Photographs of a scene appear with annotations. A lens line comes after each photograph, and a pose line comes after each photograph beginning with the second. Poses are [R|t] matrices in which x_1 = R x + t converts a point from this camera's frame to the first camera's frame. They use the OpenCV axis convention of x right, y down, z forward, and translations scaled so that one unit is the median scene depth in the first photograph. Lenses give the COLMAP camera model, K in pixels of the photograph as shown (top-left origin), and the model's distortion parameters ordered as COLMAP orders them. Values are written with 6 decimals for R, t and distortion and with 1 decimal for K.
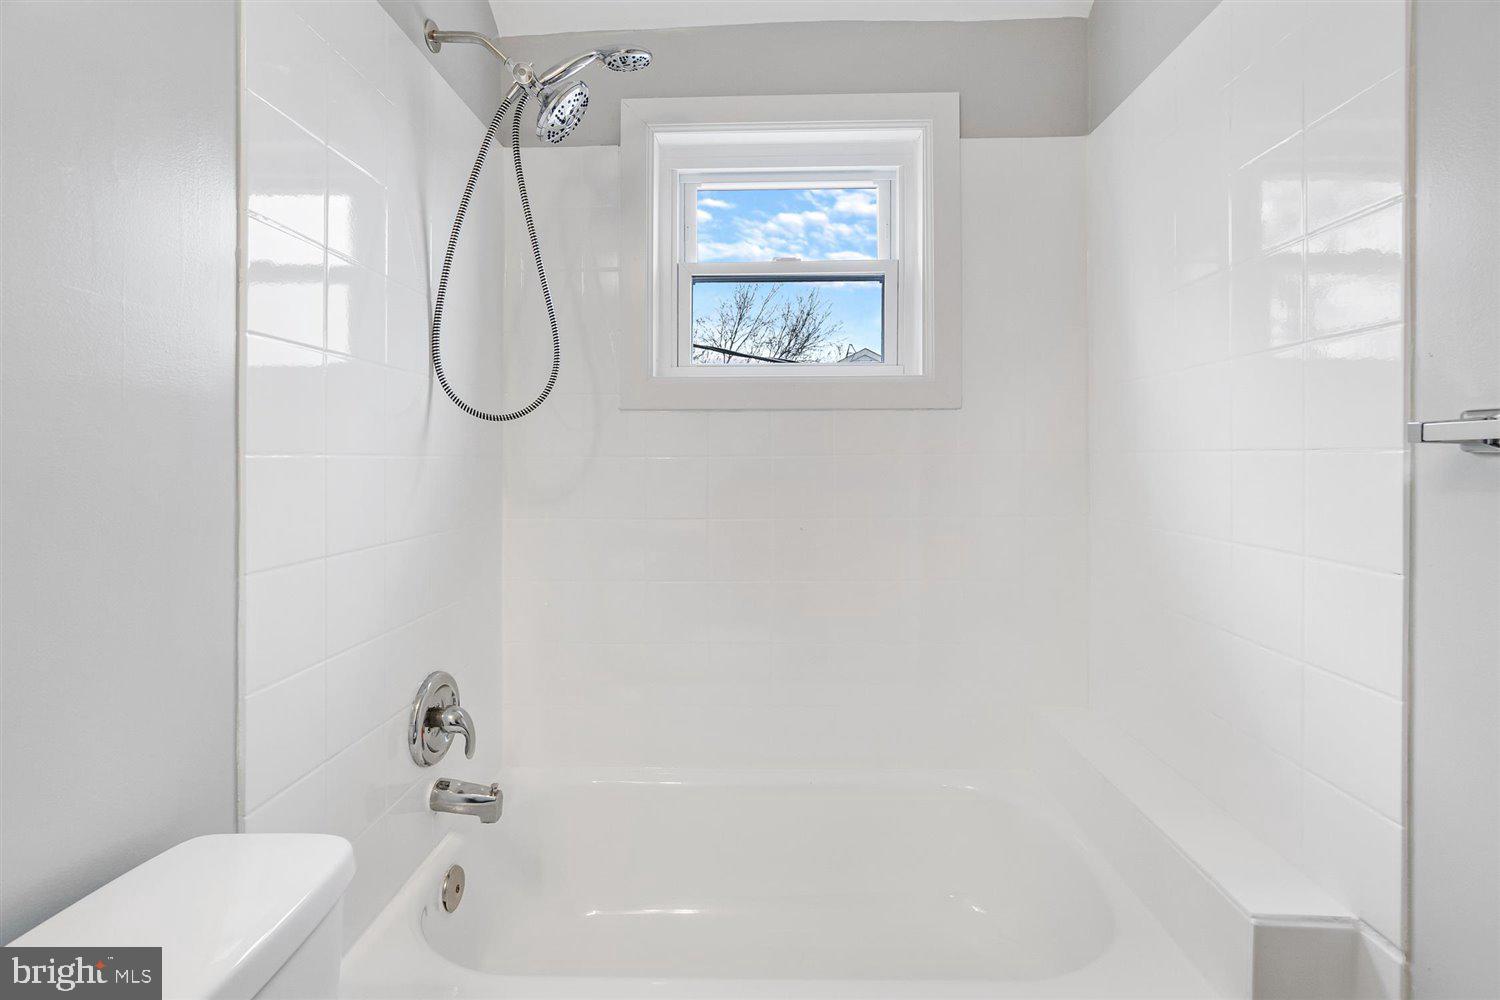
lens RADIAL K [[664.7, 0, 752.2], [0, 664.7, 476.4], [0, 0, 1]] dist [-0.002816, 0.000038]
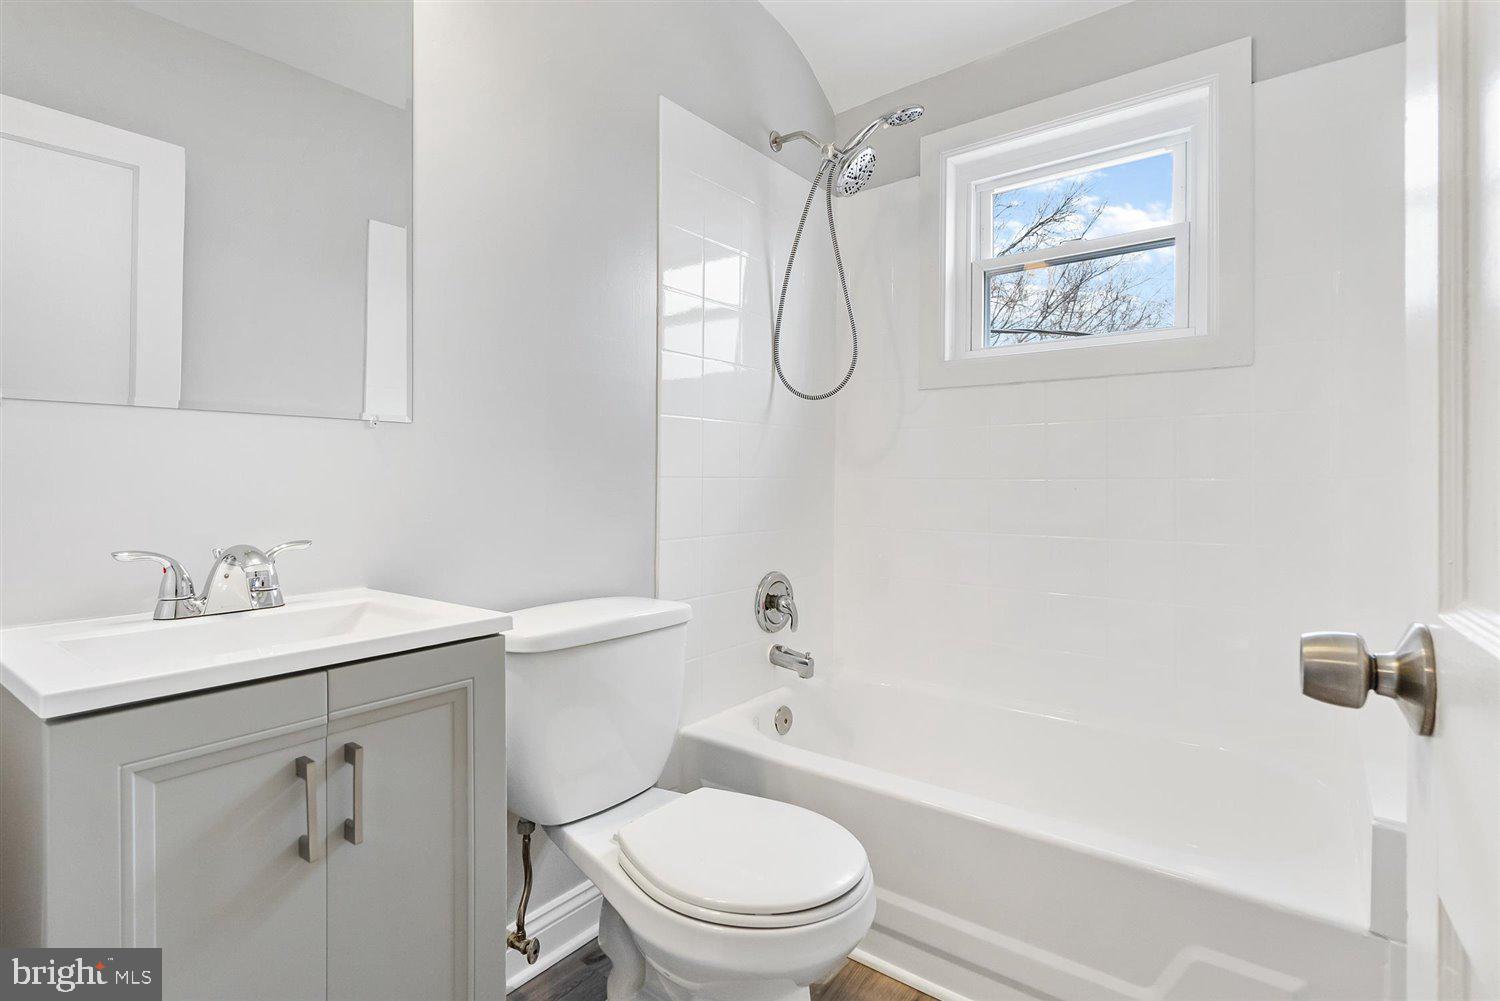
lens RADIAL K [[652.9, 0, 749.6], [0, 652.9, 488.7], [0, 0, 1]] dist [-0.002342, 0.000801]
pose [[0.827369, 0.016873, -0.561405, 0.292183], [-0.009711, 0.999829, 0.015739, 0.086509], [0.561575, -0.007570, 0.827392, -0.236450]]
